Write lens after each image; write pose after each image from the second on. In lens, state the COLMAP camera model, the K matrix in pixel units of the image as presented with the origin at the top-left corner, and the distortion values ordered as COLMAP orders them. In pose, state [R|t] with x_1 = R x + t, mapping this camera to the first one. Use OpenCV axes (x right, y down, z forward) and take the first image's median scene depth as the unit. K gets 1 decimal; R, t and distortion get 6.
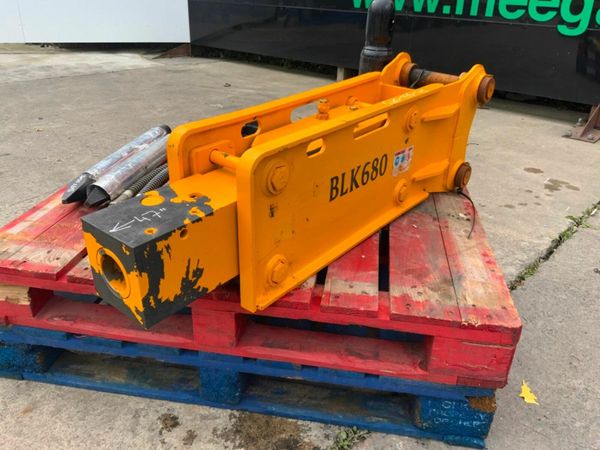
lens RADIAL K [[496.5, 0, 300.0], [0, 496.5, 225.0], [0, 0, 1]] dist [0.124454, -0.259520]
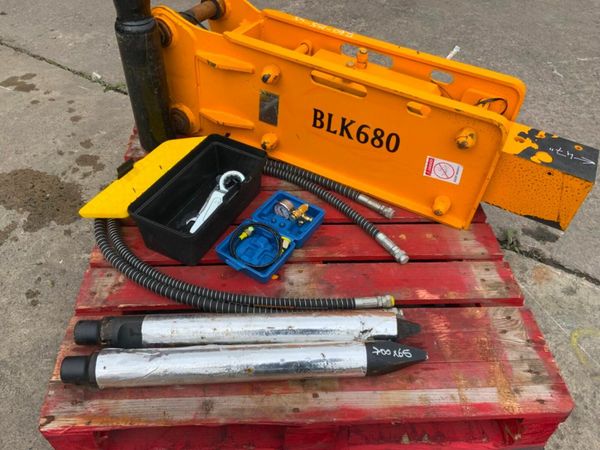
lens RADIAL K [[496.5, 0, 300.0], [0, 496.5, 225.0], [0, 0, 1]] dist [0.124454, -0.259520]
pose [[-0.198388, -0.713077, 0.672431, -0.928643], [0.398513, 0.568112, 0.720025, -0.905904], [-0.895449, 0.410817, 0.171464, 1.116258]]
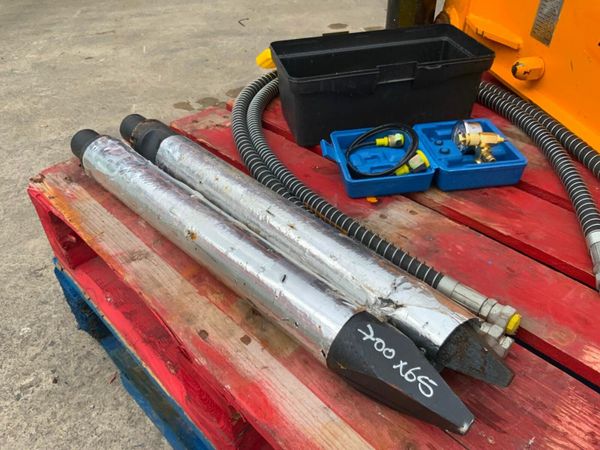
lens RADIAL K [[500.7, 0, 300.0], [0, 500.7, 225.0], [0, 0, 1]] dist [0.066869, -0.123428]
pose [[0.613113, -0.518694, 0.595859, -0.760665], [0.387534, 0.854744, 0.345297, -0.350984], [-0.688411, 0.019210, 0.725067, 0.978798]]
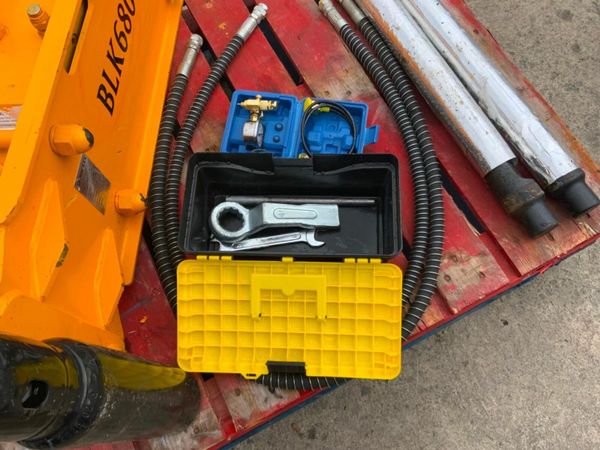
lens RADIAL K [[496.5, 0, 300.0], [0, 496.5, 225.0], [0, 0, 1]] dist [0.124454, -0.259520]
pose [[-0.808671, 0.558620, -0.184376, 0.048168], [-0.222073, 0.000337, 0.975030, -0.966498], [0.544733, 0.829424, 0.123782, 1.395580]]
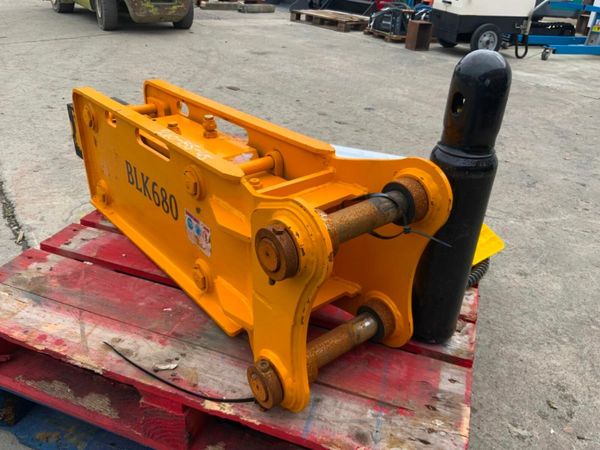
lens RADIAL K [[496.5, 0, 300.0], [0, 496.5, 225.0], [0, 0, 1]] dist [0.124454, -0.259520]
pose [[-0.189875, 0.433335, -0.881004, 0.957353], [-0.491334, 0.734943, 0.467385, -0.648319], [0.850022, 0.521612, 0.073365, 1.247289]]
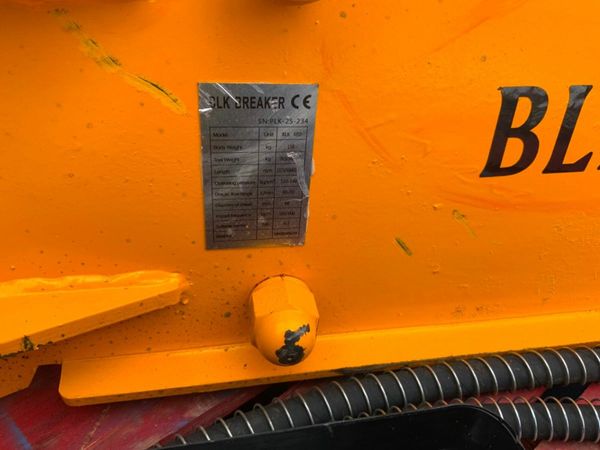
lens RADIAL K [[496.5, 0, 300.0], [0, 496.5, 225.0], [0, 0, 1]] dist [0.124454, -0.259520]
pose [[-0.744279, -0.410016, 0.527196, -0.035028], [0.266080, 0.541980, 0.797157, -0.388949], [-0.612576, 0.733584, -0.294288, 1.356070]]
